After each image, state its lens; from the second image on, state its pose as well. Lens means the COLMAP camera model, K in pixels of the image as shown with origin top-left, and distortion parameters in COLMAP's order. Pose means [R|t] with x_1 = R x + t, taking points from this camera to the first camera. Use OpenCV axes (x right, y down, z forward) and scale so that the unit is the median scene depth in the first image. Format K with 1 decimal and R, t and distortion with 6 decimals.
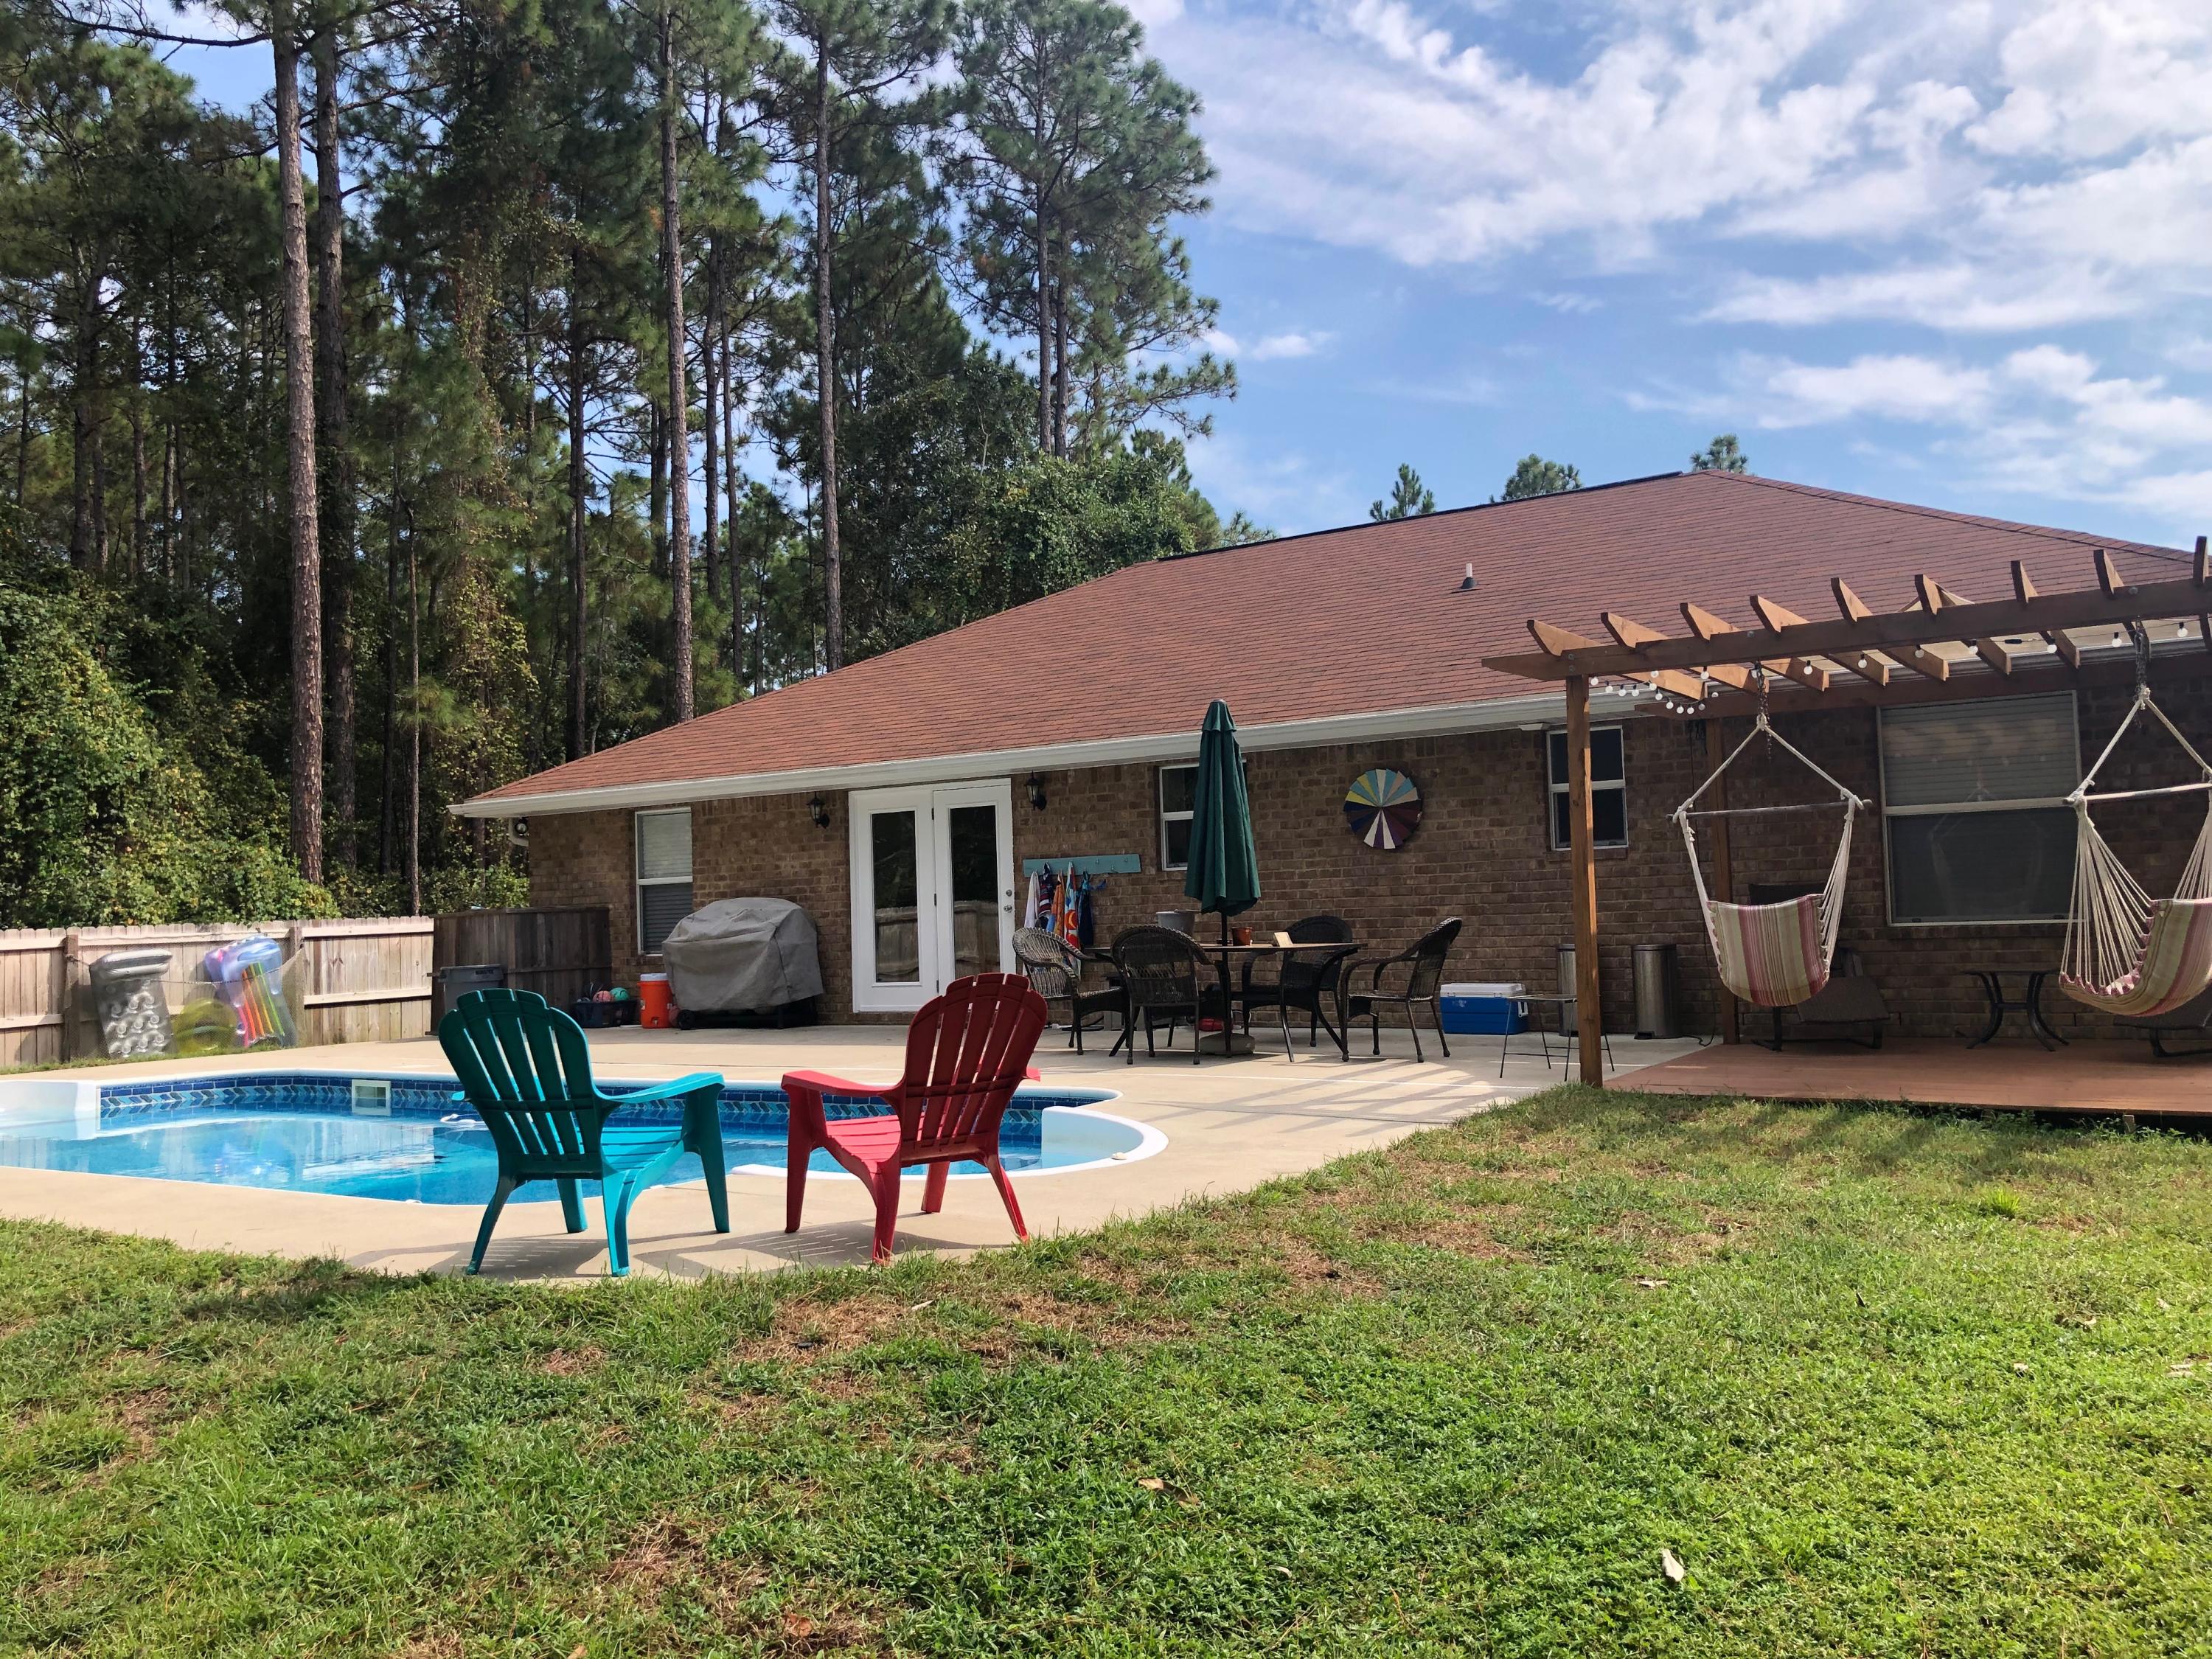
lens RADIAL K [[1792.5, 0, 1105.0], [0, 1792.5, 912.7], [0, 0, 1]] dist [0.005825, 0.000949]
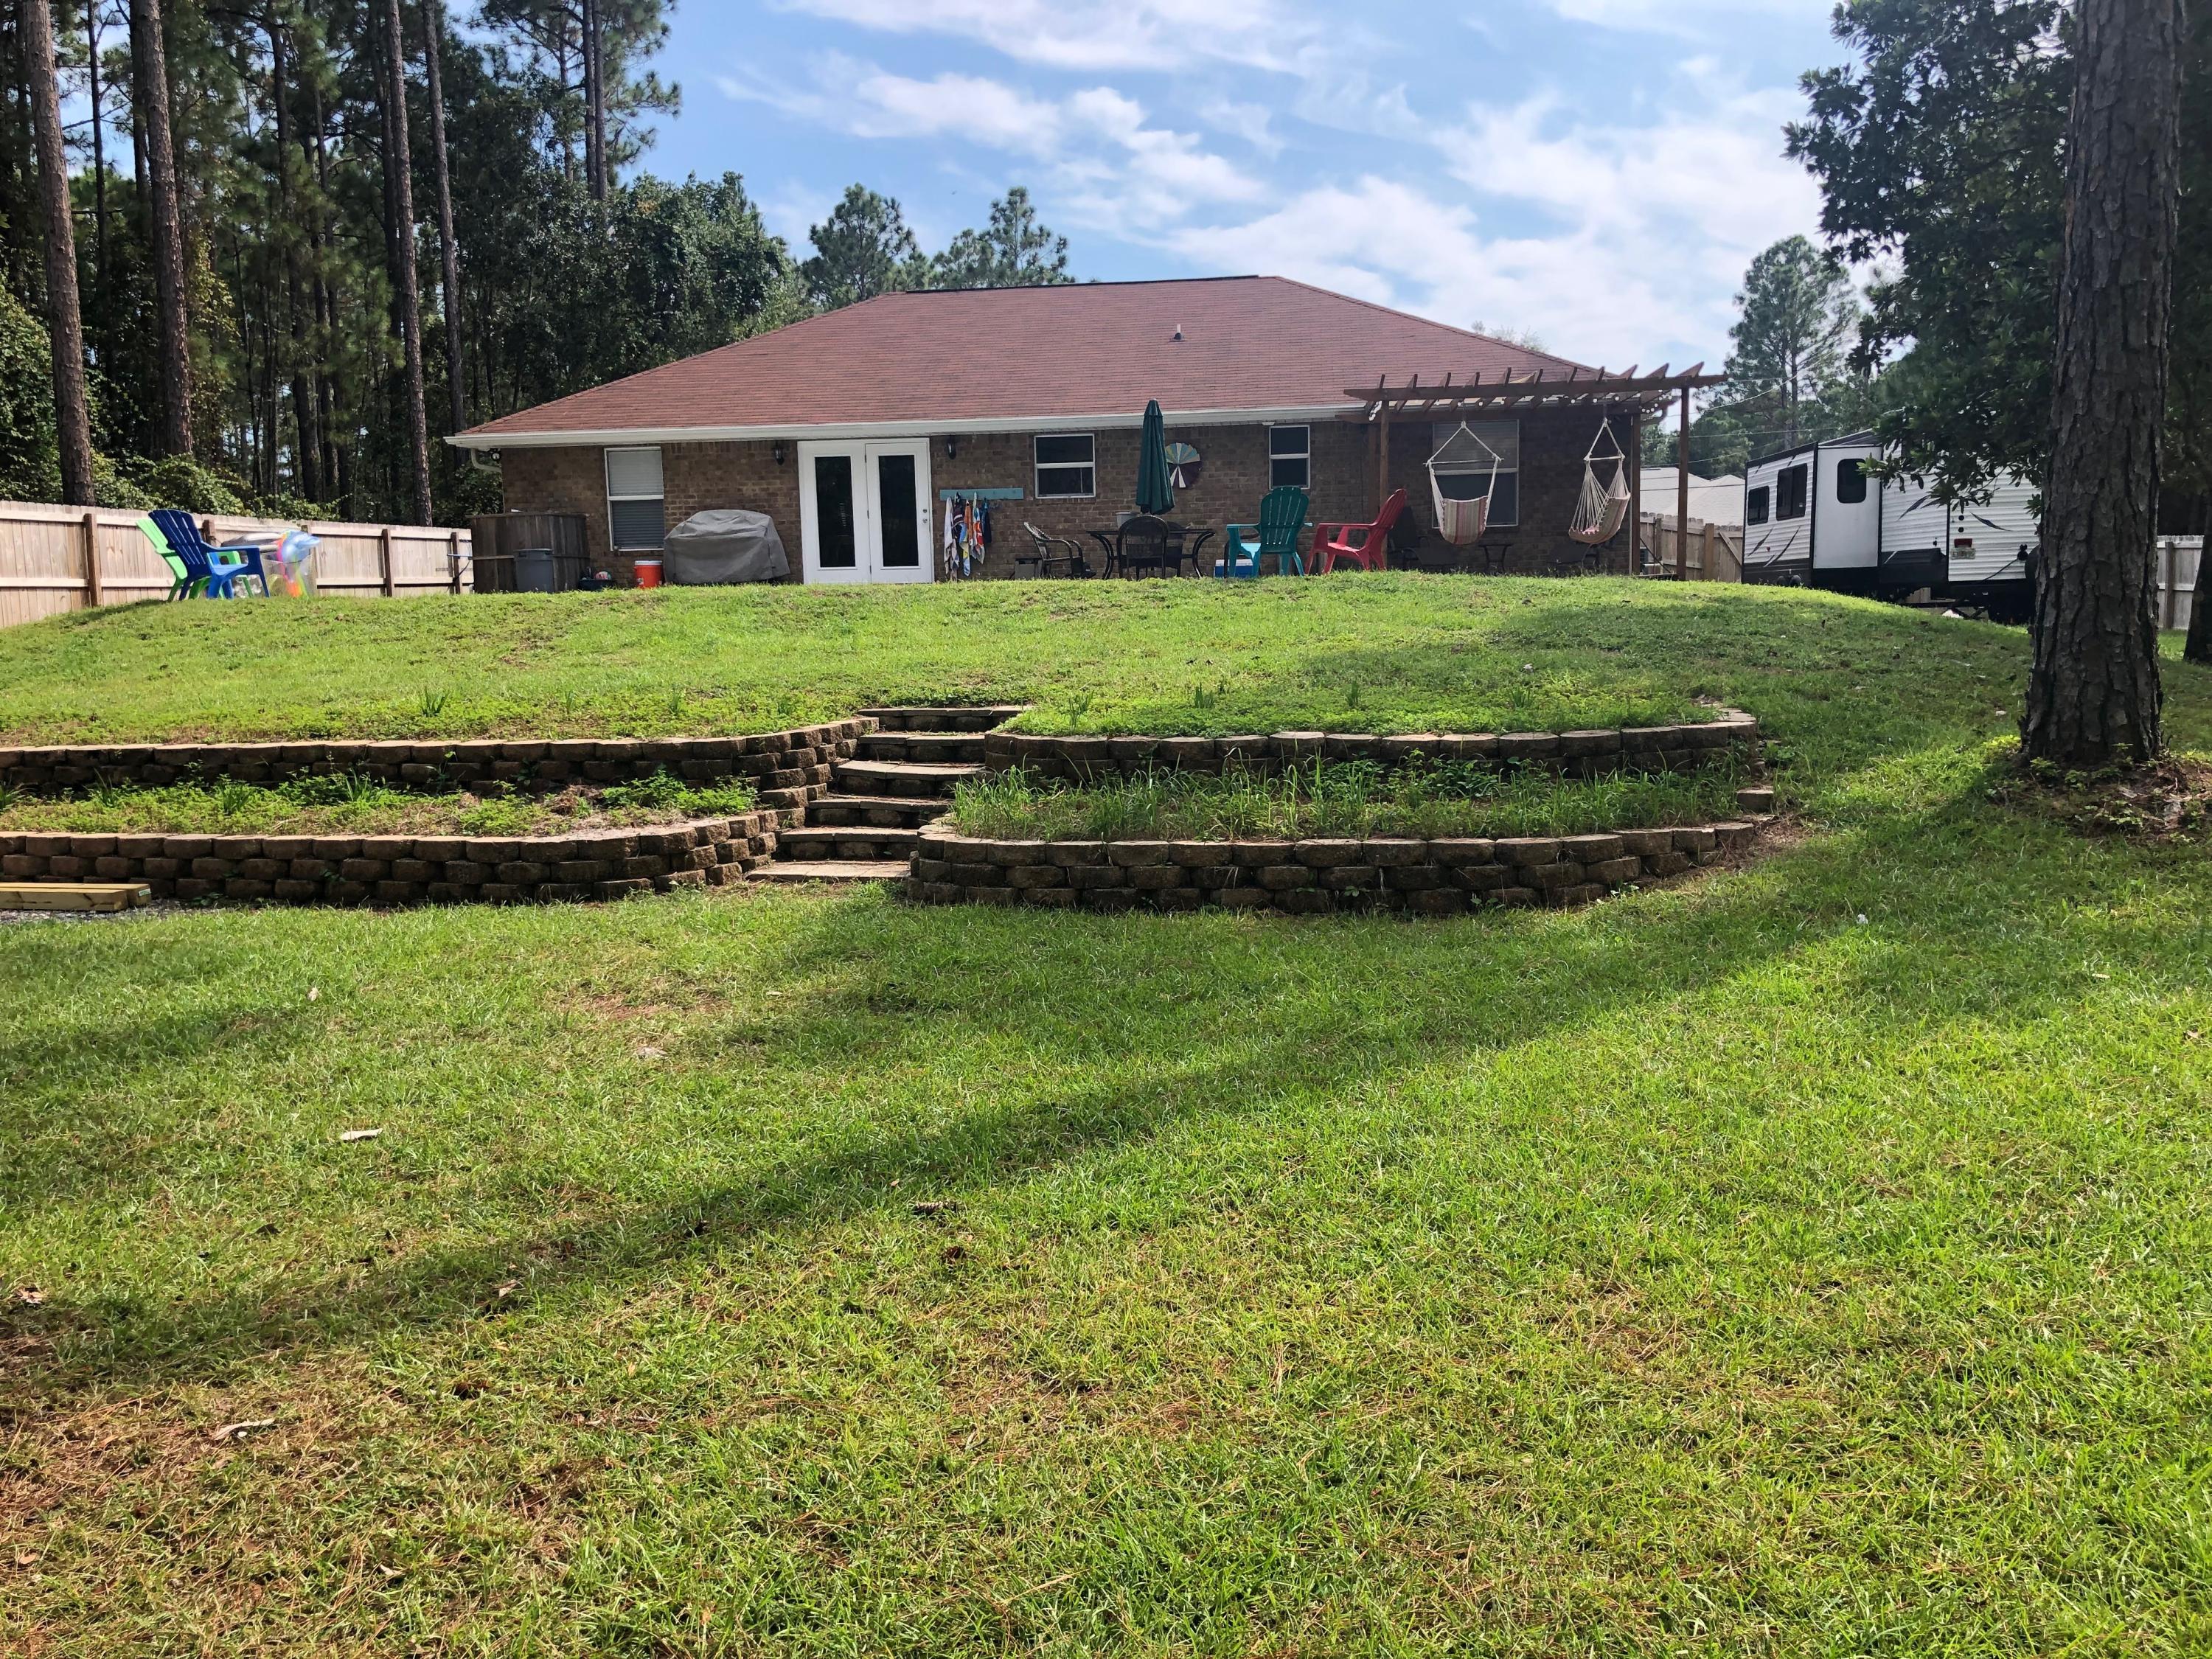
lens RADIAL K [[1772.8, 0, 1106.0], [0, 1772.8, 829.5], [0, 0, 1]] dist [0.023654, -0.009073]
pose [[0.894921, -0.043999, 0.444049, -0.591592], [-0.008532, 0.993258, 0.115612, 0.082731], [-0.446142, -0.107252, 0.888512, -0.489548]]
